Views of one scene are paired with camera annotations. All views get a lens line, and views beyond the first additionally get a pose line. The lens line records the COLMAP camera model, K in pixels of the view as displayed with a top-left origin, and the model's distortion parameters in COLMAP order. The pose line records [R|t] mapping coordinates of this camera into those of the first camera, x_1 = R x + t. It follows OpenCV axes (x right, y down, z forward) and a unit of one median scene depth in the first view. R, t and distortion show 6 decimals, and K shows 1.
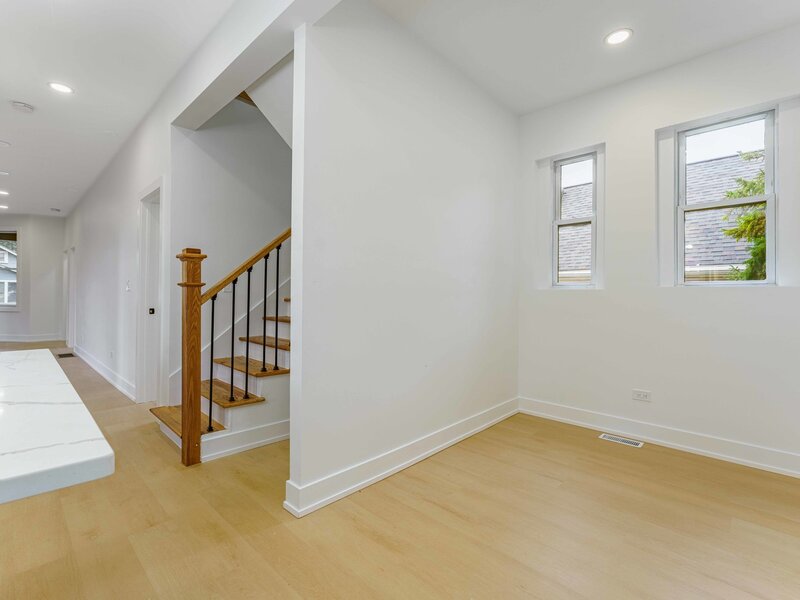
lens RADIAL K [[371.9, 0, 398.9], [0, 371.9, 296.4], [0, 0, 1]] dist [-0.001559, -0.000257]
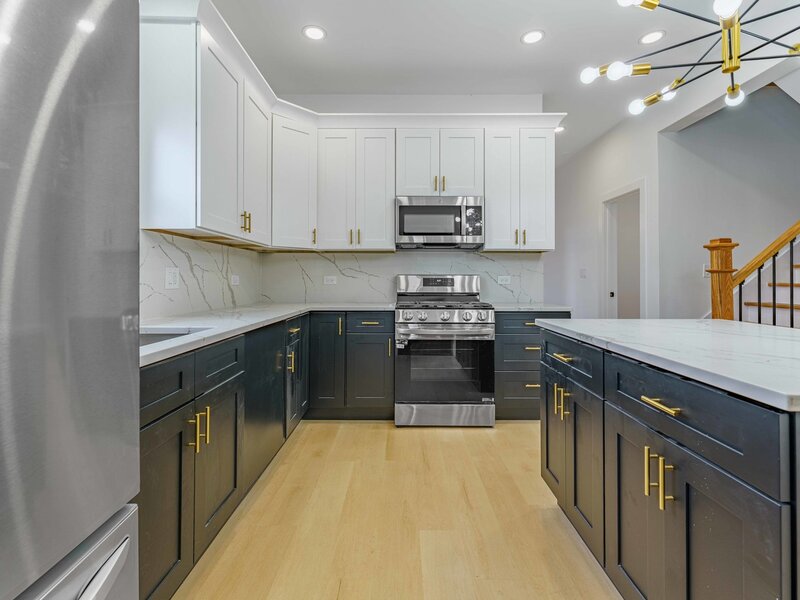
lens RADIAL K [[371.9, 0, 407.6], [0, 371.9, 275.2], [0, 0, 1]] dist [-0.001559, -0.000257]
pose [[0.702875, -0.016634, -0.711119, -0.427787], [0.003694, 0.999798, -0.019735, -0.000787], [0.711304, 0.011245, 0.702795, -0.444502]]
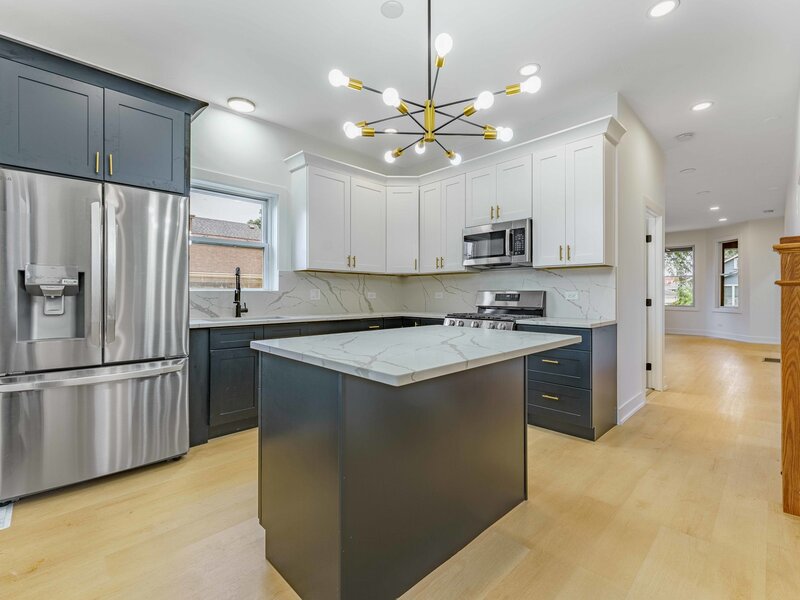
lens RADIAL K [[371.9, 0, 411.0], [0, 371.9, 293.5], [0, 0, 1]] dist [-0.001559, -0.000257]
pose [[-0.007291, -0.013613, -0.999881, 0.229140], [-0.003036, 0.999903, -0.013592, 0.004109], [0.999969, 0.002937, -0.007331, 0.203988]]
